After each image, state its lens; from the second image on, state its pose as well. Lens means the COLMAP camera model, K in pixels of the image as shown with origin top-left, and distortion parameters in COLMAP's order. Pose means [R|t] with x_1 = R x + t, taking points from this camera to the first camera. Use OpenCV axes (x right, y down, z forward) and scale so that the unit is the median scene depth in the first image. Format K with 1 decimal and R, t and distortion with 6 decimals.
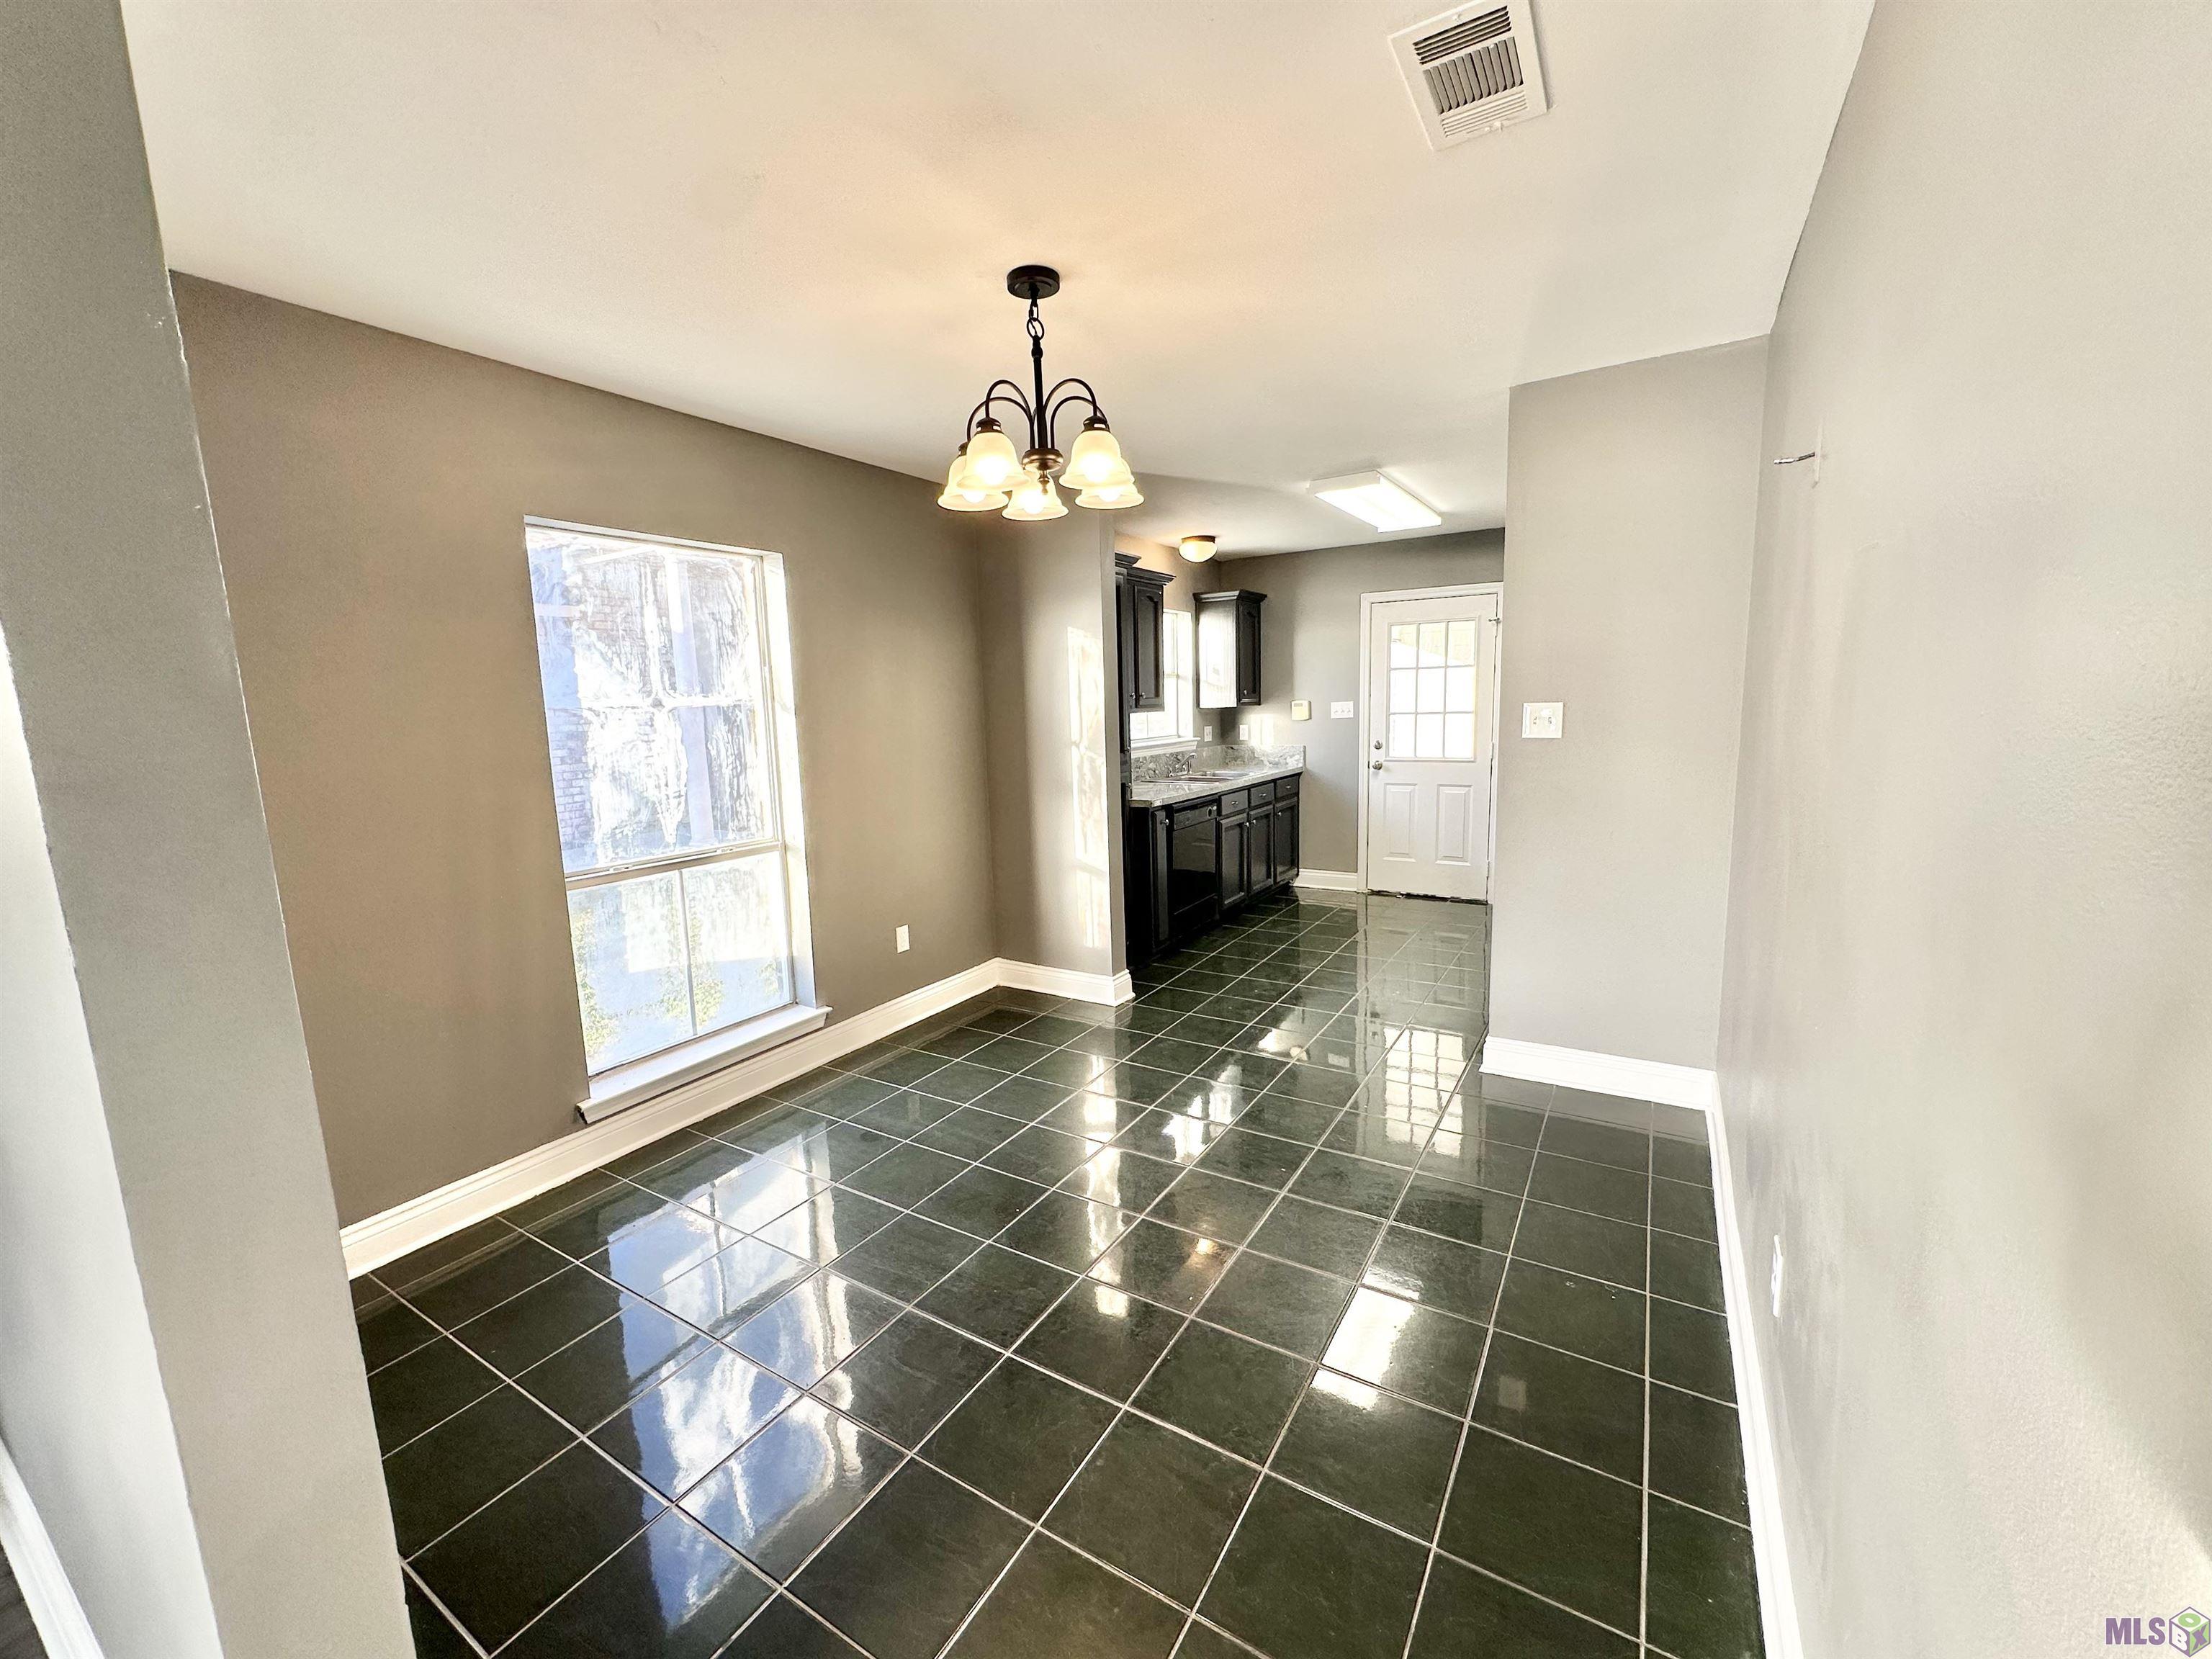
lens RADIAL K [[884.1, 0, 1106.0], [0, 884.1, 829.5], [0, 0, 1]] dist [-0.000514, -0.000021]
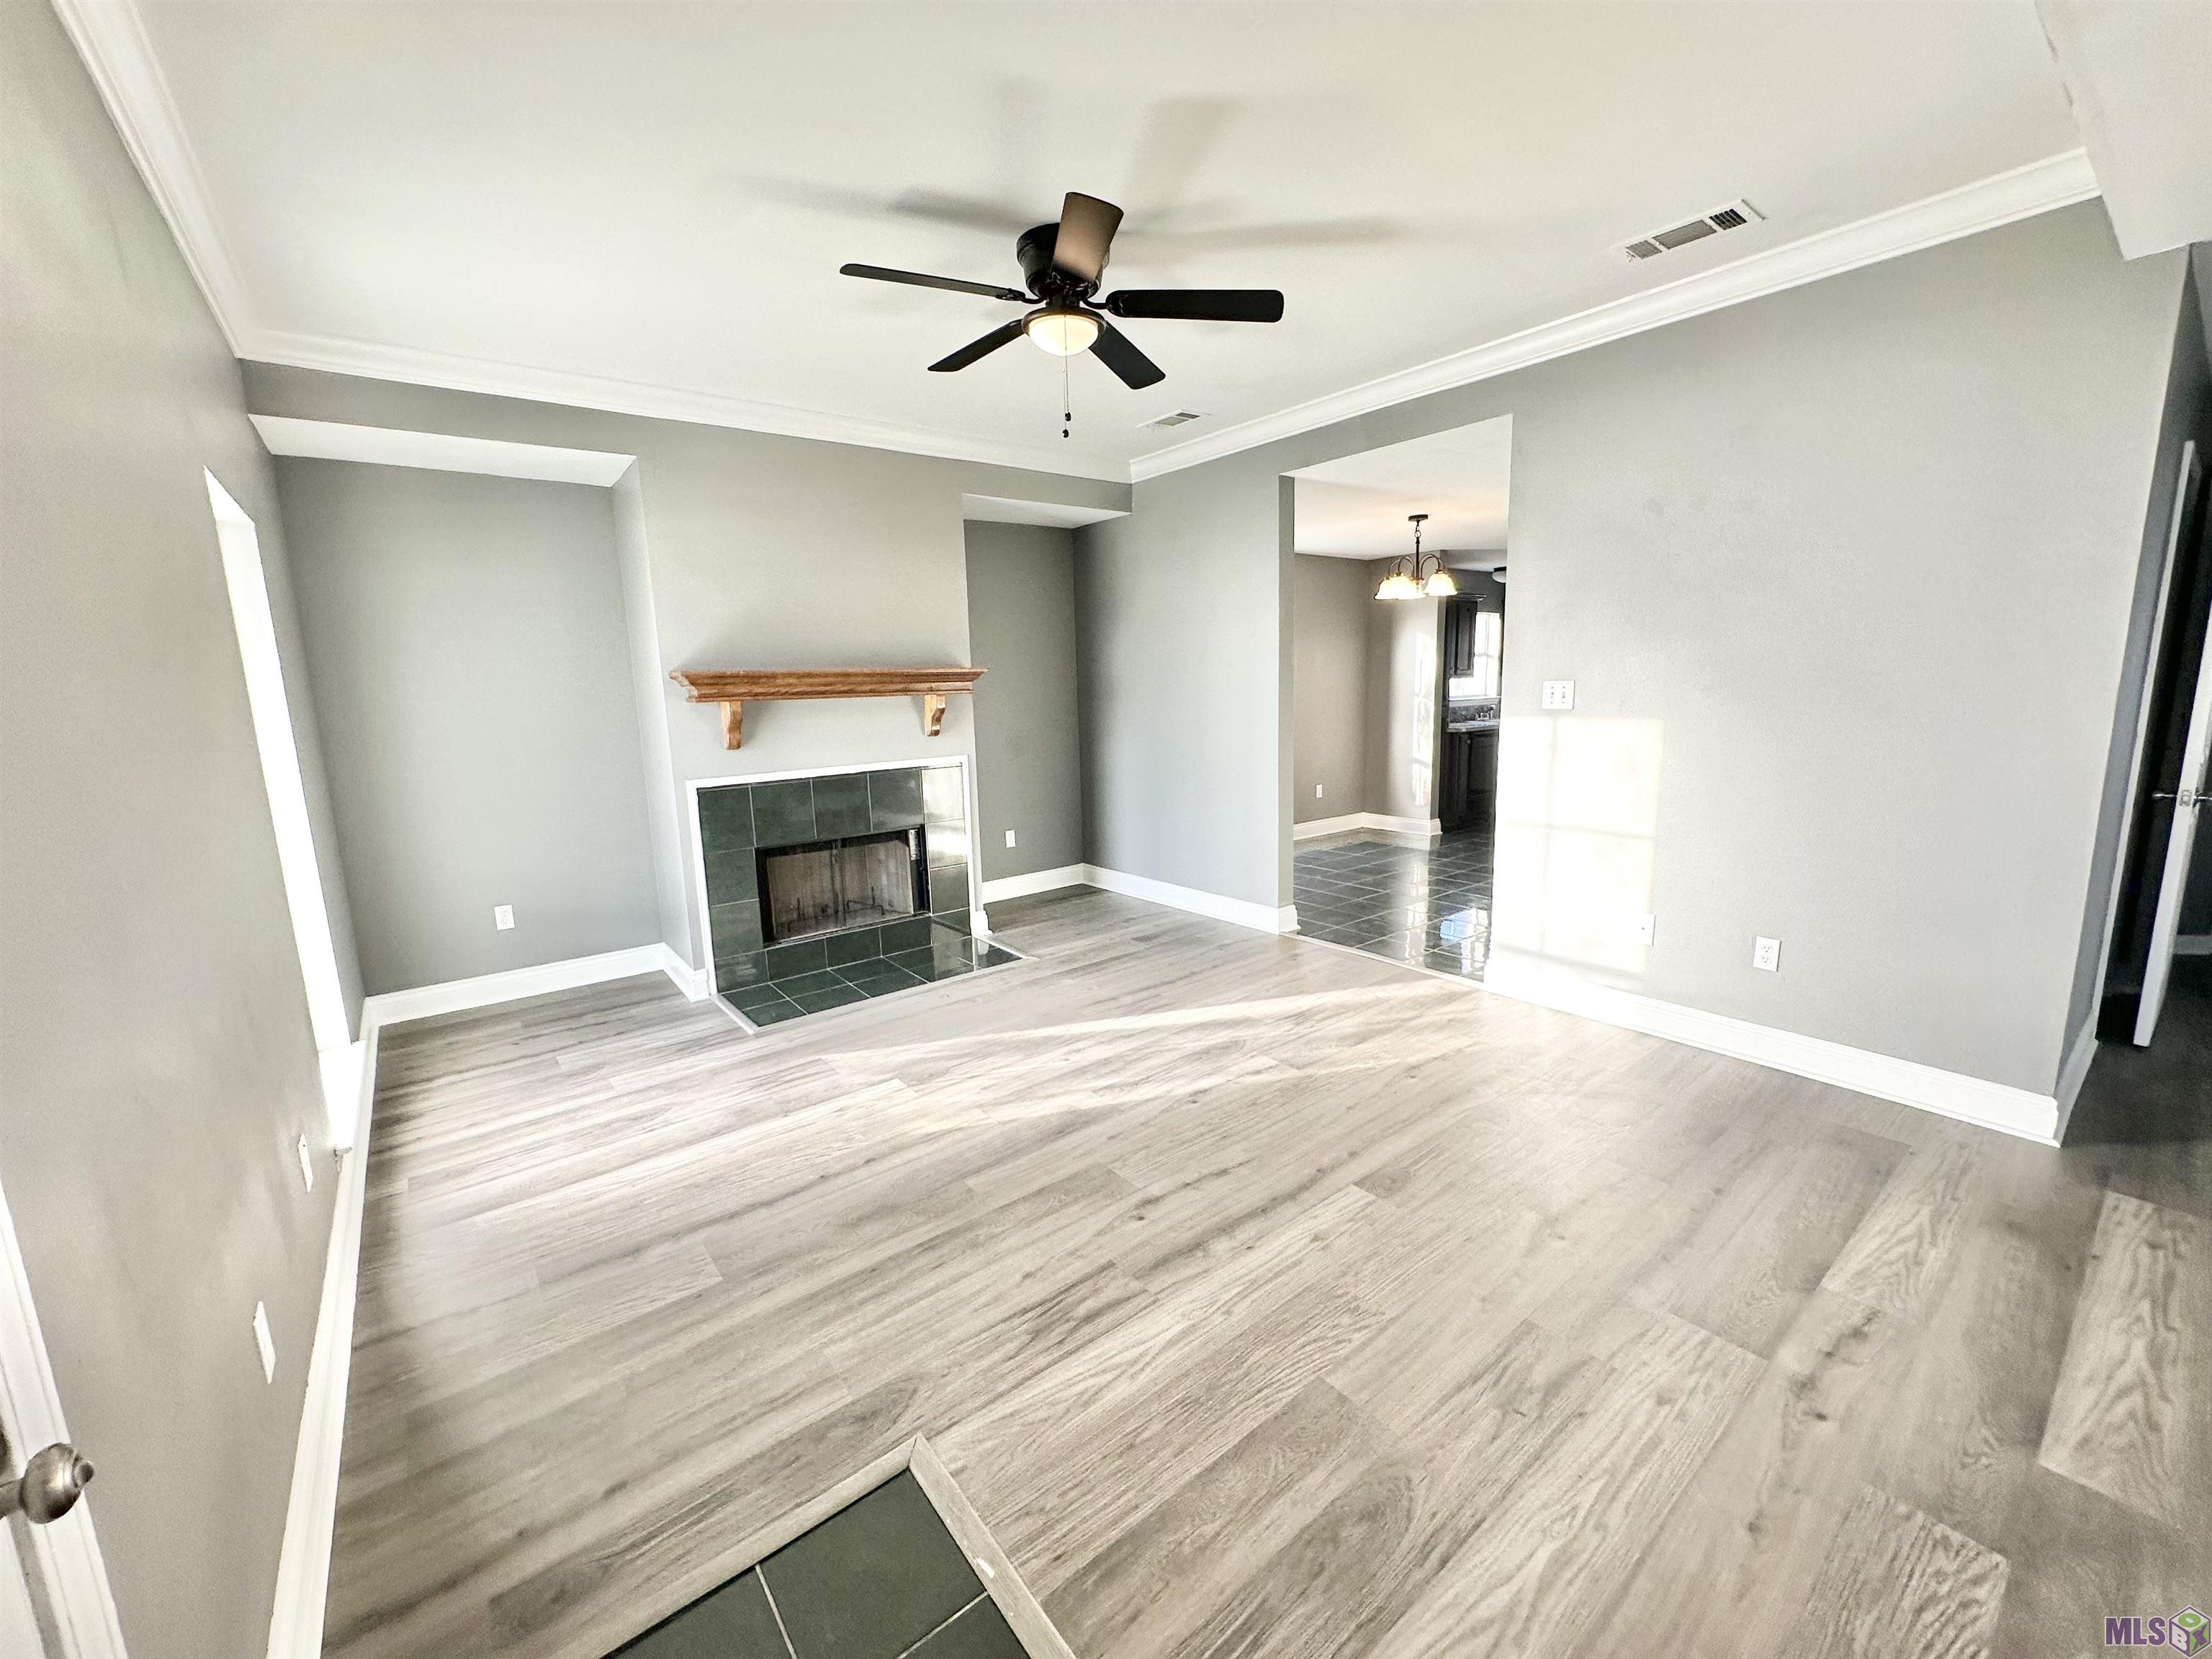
lens RADIAL K [[884.1, 0, 1106.0], [0, 884.1, 829.5], [0, 0, 1]] dist [-0.000514, -0.000021]
pose [[0.939042, 0.062279, -0.338115, -0.002358], [-0.050519, 0.997776, 0.043479, 0.135195], [0.340071, -0.023748, 0.940100, -0.950170]]
